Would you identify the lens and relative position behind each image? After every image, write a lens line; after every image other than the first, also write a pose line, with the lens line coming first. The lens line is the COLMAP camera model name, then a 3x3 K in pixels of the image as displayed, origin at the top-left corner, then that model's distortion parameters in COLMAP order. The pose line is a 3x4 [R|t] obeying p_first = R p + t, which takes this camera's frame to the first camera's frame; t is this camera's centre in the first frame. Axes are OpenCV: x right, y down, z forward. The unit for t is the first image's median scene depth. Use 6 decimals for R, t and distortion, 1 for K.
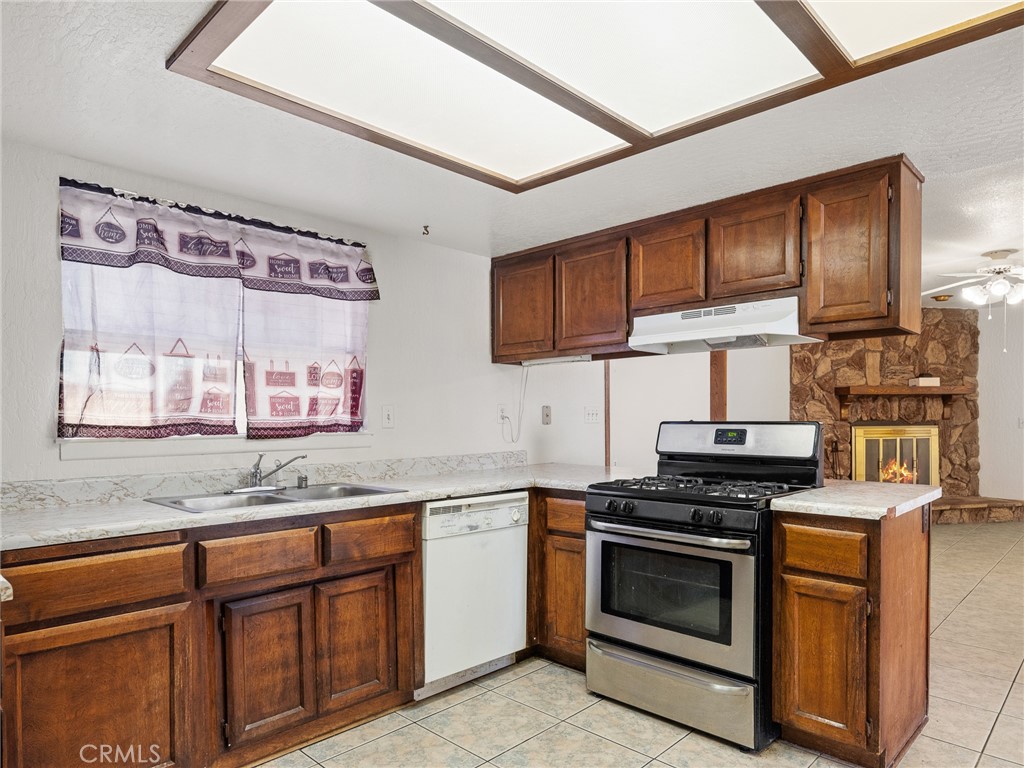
lens RADIAL K [[636.3, 0, 531.8], [0, 636.3, 425.0], [0, 0, 1]] dist [0.003638, 0.000944]
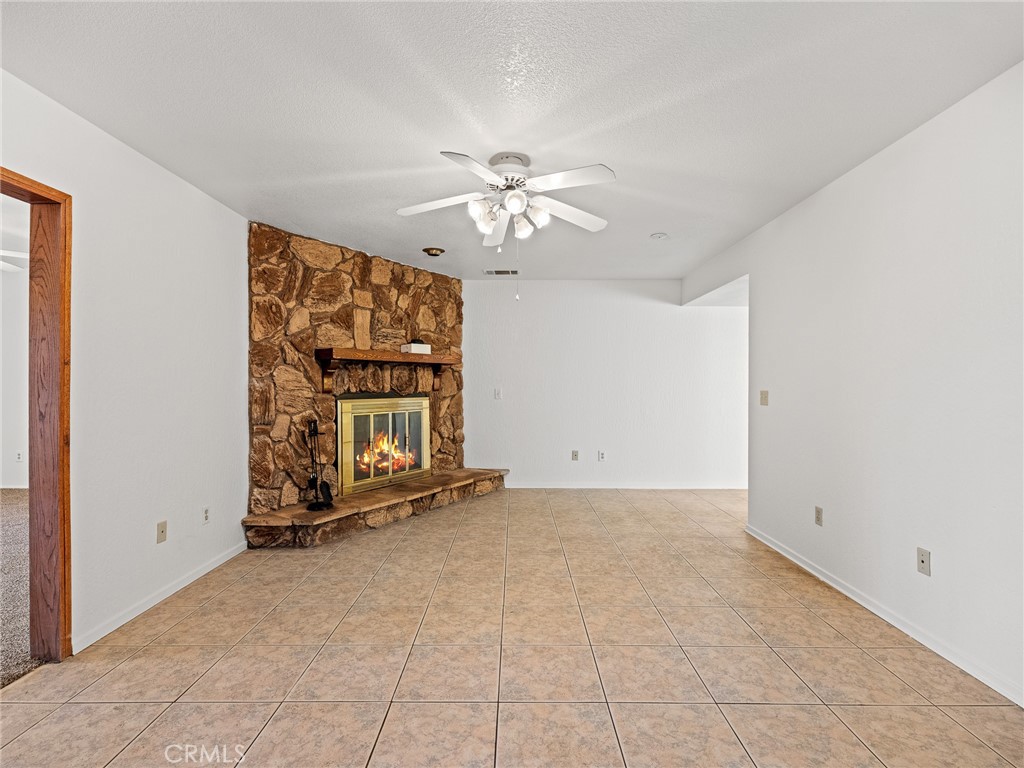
lens RADIAL K [[501.5, 0, 512.0], [0, 501.5, 386.2], [0, 0, 1]] dist [-0.003700, -0.000381]
pose [[0.731797, 0.003215, 0.681515, 0.234032], [0.005717, 0.999925, -0.010857, -0.006783], [-0.681499, 0.011841, 0.731723, 0.392781]]
